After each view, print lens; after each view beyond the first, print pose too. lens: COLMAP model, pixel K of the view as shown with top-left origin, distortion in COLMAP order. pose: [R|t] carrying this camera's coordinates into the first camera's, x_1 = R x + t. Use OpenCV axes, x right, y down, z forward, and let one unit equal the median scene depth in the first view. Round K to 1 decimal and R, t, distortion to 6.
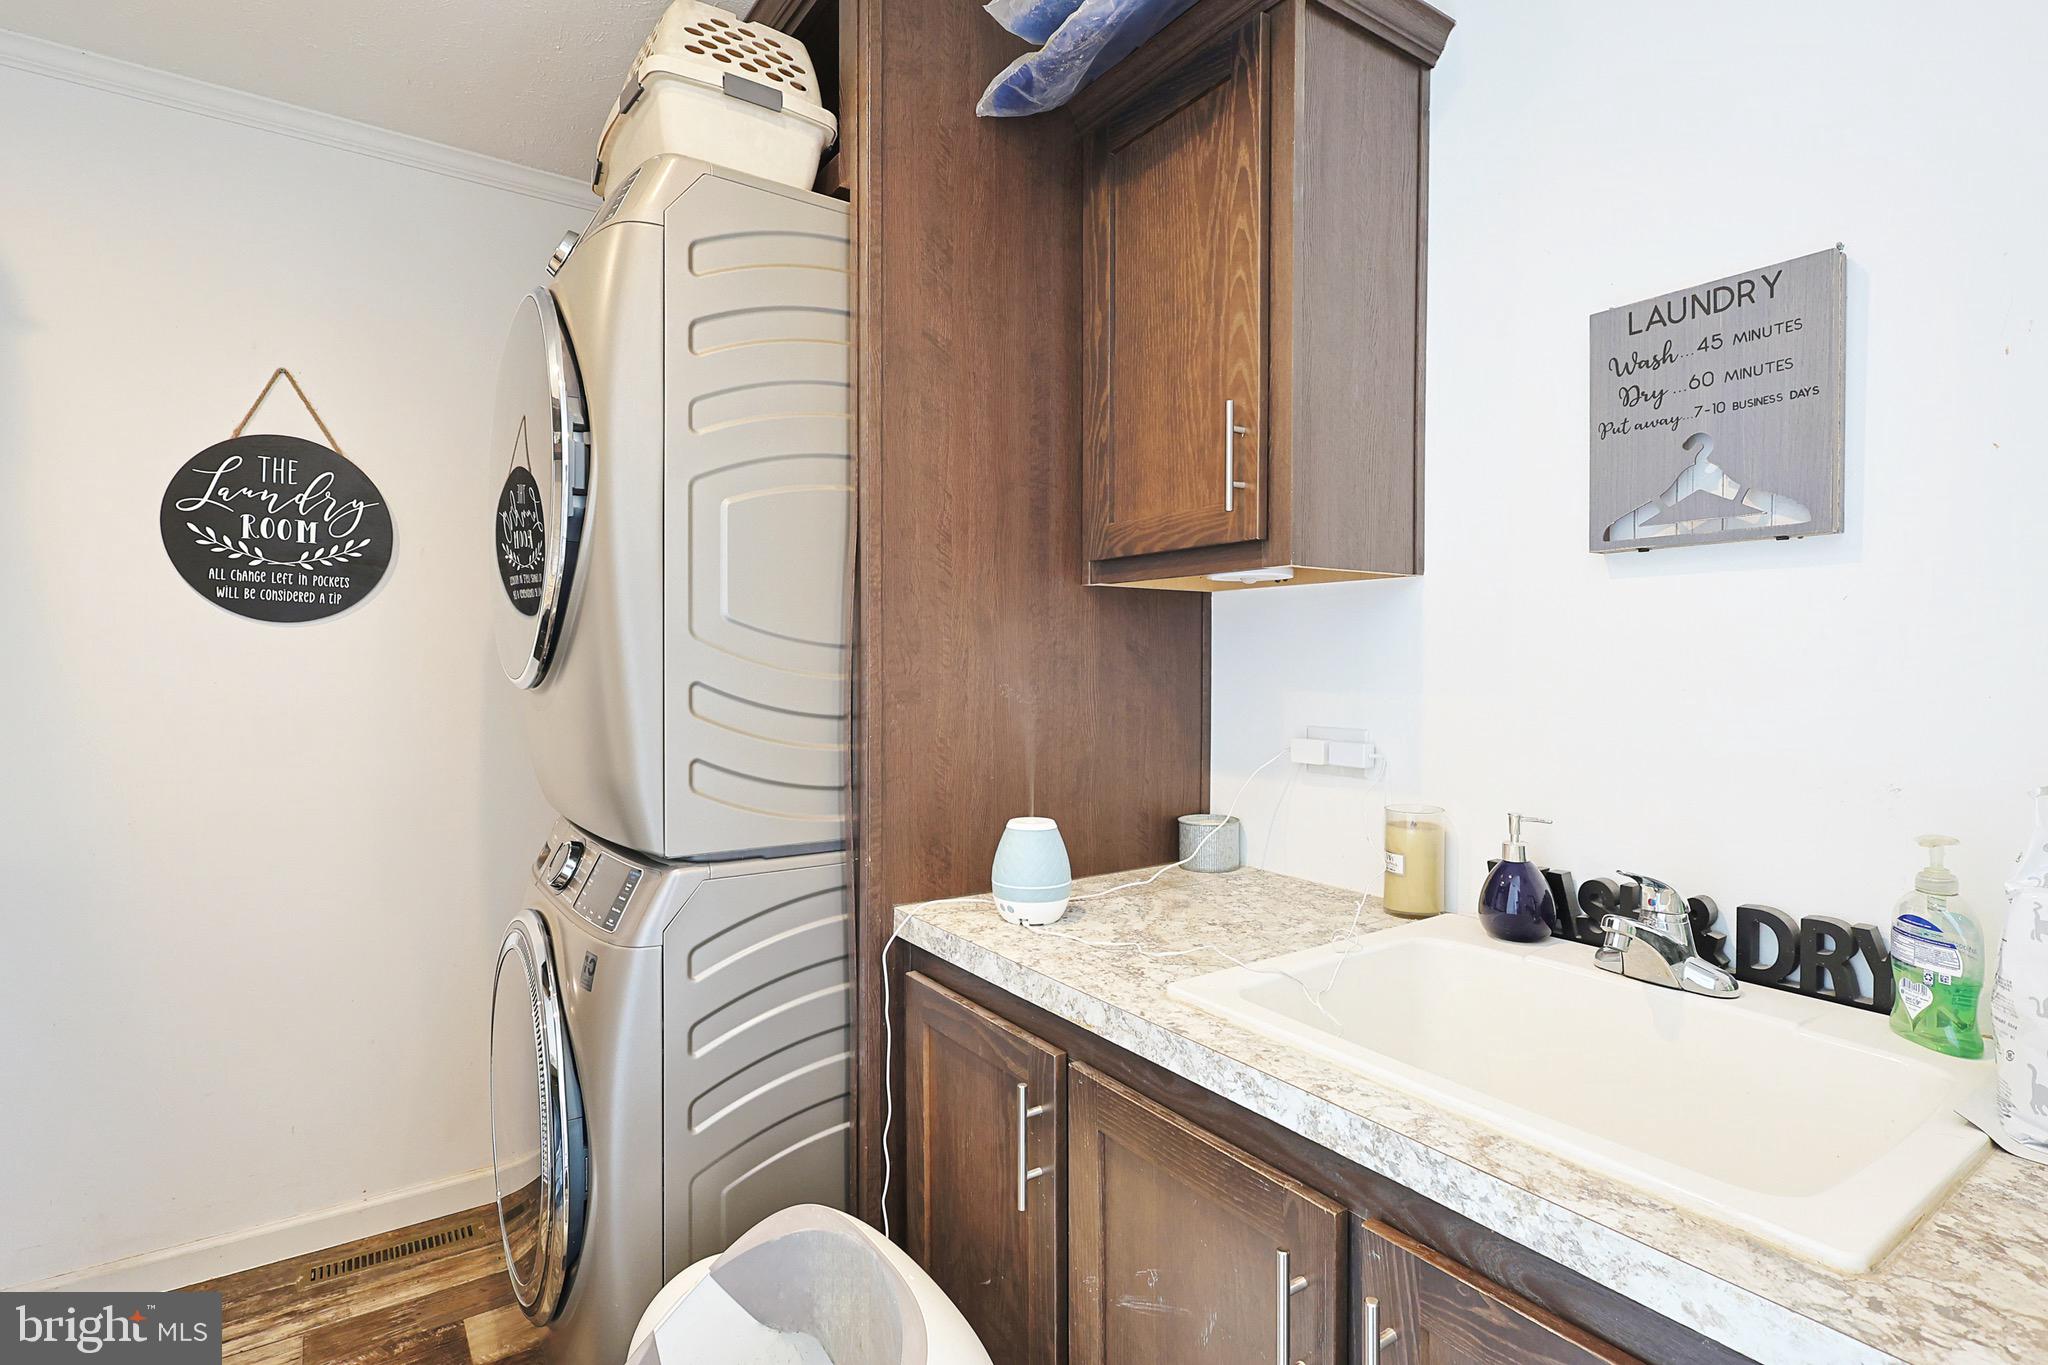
lens RADIAL K [[998.5, 0, 1022.0], [0, 998.5, 672.7], [0, 0, 1]] dist [0.001494, 0.000551]
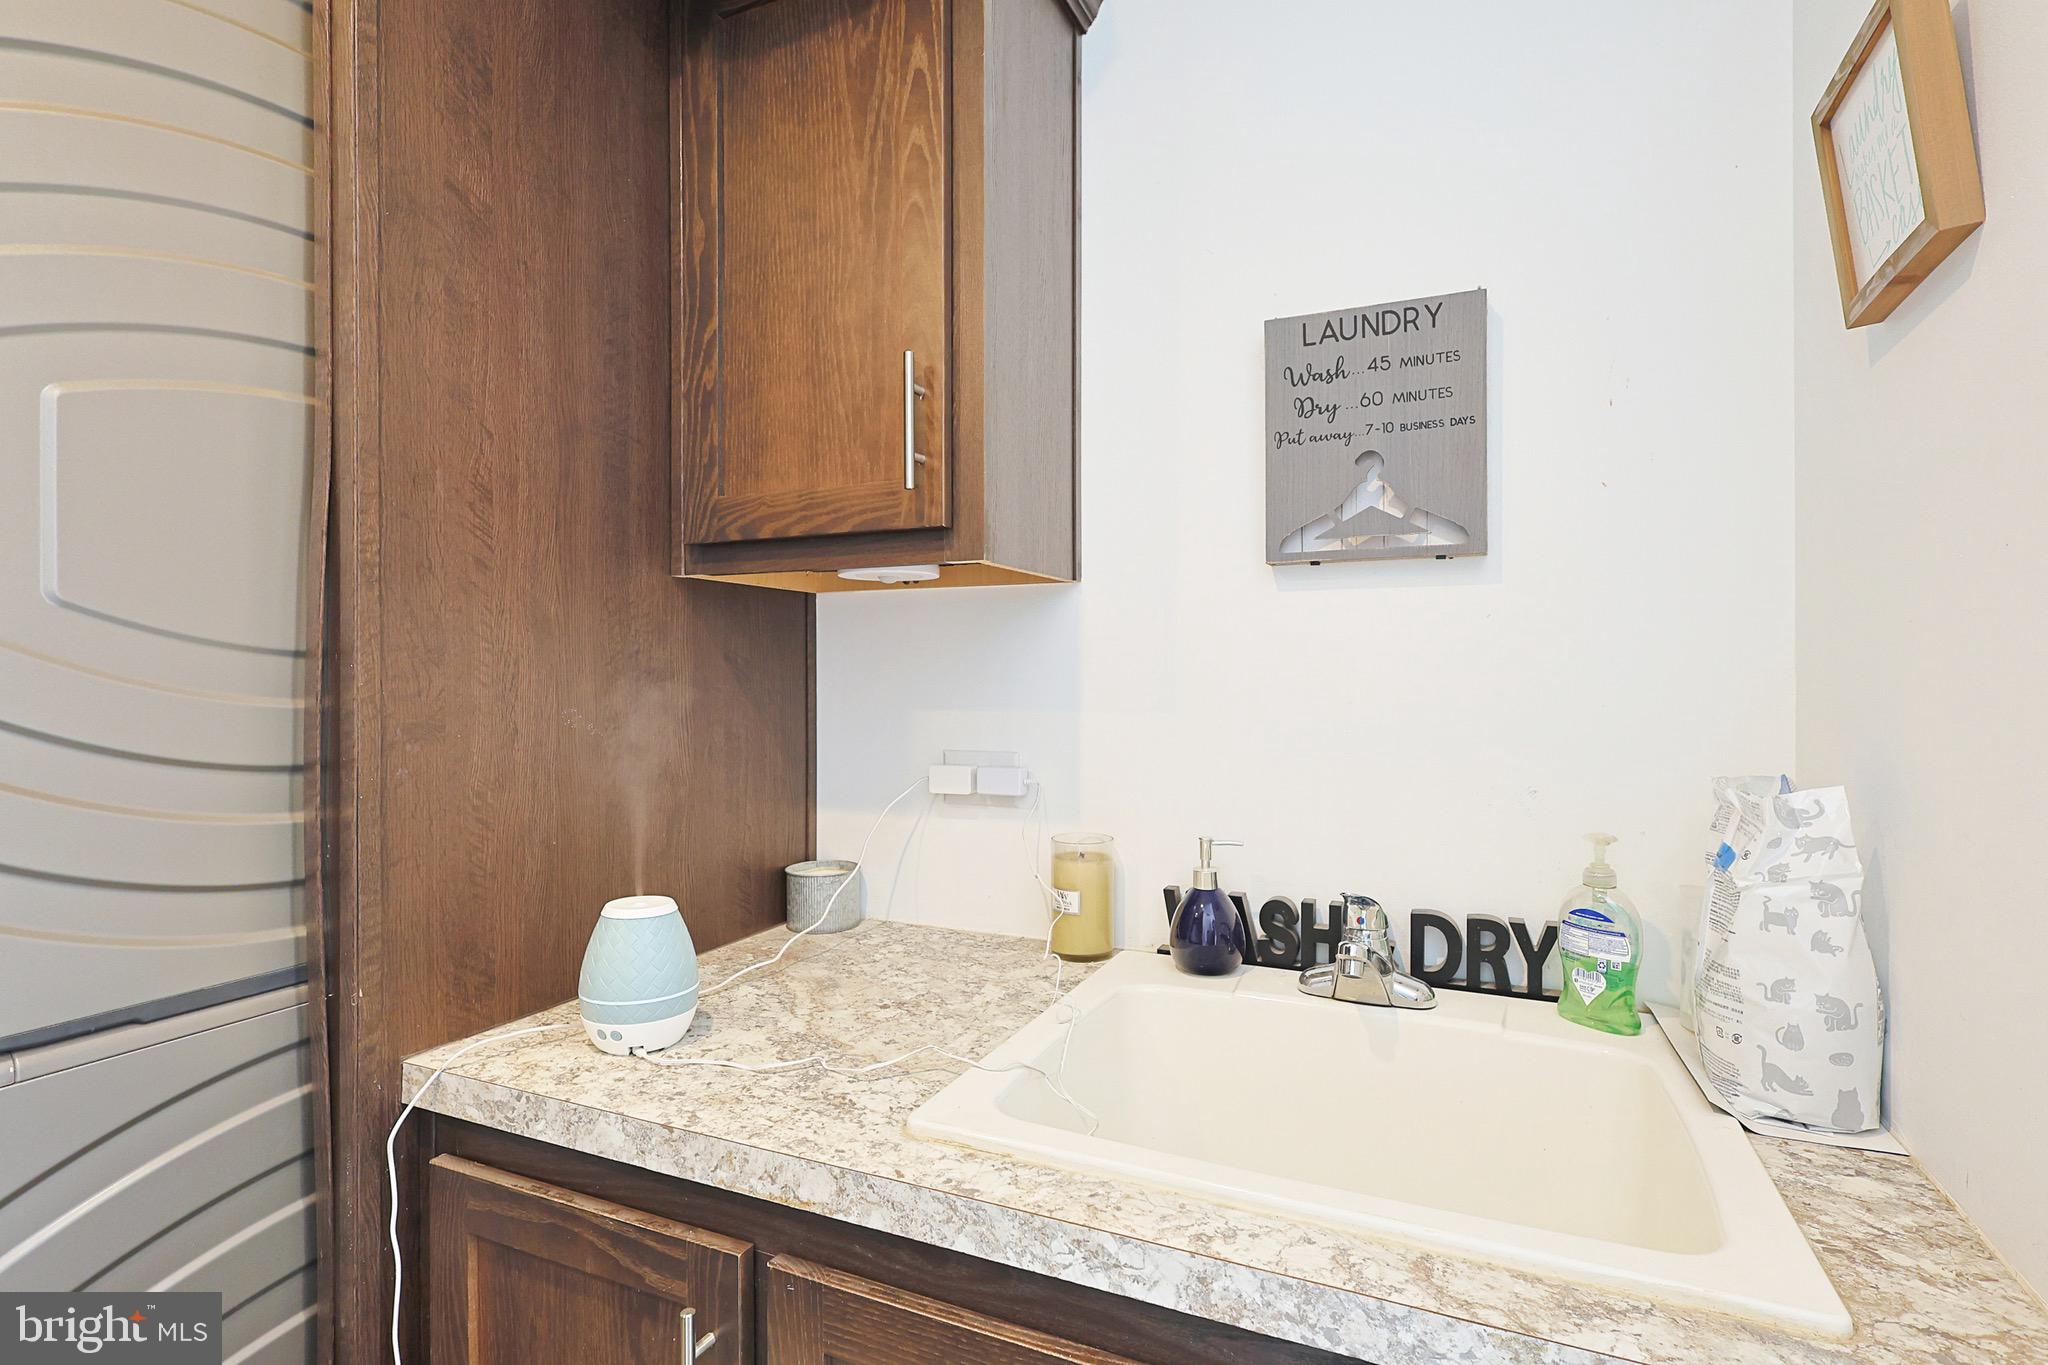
lens RADIAL K [[1008.6, 0, 1030.4], [0, 1008.6, 678.8], [0, 0, 1]] dist [-0.000917, 0.001122]
pose [[0.856482, -0.003943, 0.516162, -0.126850], [0.008498, 0.999943, -0.006462, -0.003280], [-0.516108, 0.009920, 0.856466, 0.255031]]
